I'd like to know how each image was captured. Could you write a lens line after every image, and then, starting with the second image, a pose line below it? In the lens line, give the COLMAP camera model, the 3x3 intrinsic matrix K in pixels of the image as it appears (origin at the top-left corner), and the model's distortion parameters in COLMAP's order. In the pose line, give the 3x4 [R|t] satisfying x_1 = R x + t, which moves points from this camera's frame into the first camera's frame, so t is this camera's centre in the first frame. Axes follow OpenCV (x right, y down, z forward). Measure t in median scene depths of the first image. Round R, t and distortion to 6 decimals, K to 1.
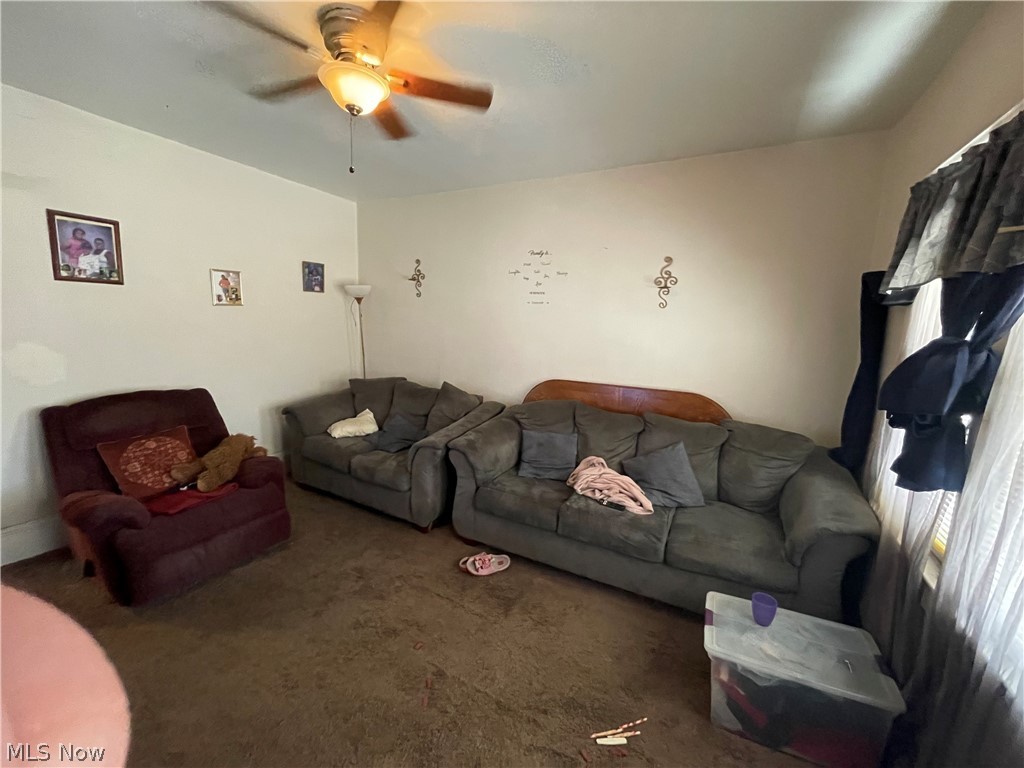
lens RADIAL K [[413.8, 0, 510.8], [0, 413.8, 390.9], [0, 0, 1]] dist [-0.000980, -0.000151]
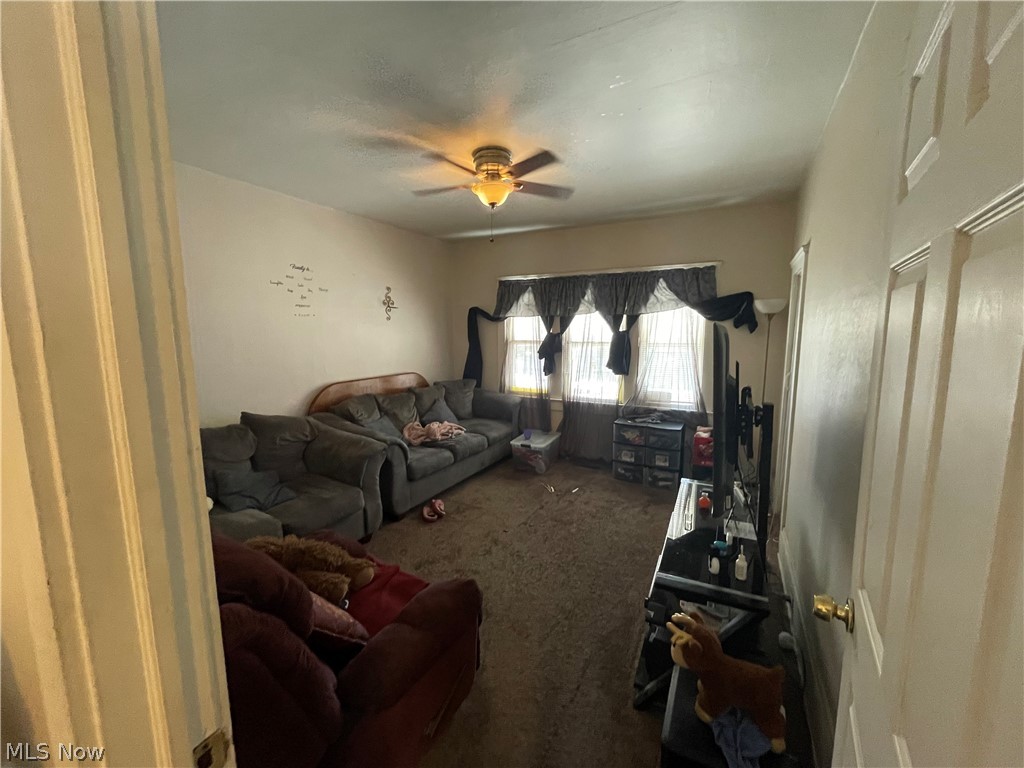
lens RADIAL K [[413.8, 0, 510.9], [0, 413.8, 386.9], [0, 0, 1]] dist [-0.000980, -0.000151]
pose [[-0.014716, -0.184402, 0.982741, -1.092121], [0.148531, 0.971540, 0.184525, -0.165738], [-0.988798, 0.148683, 0.013093, 0.542106]]
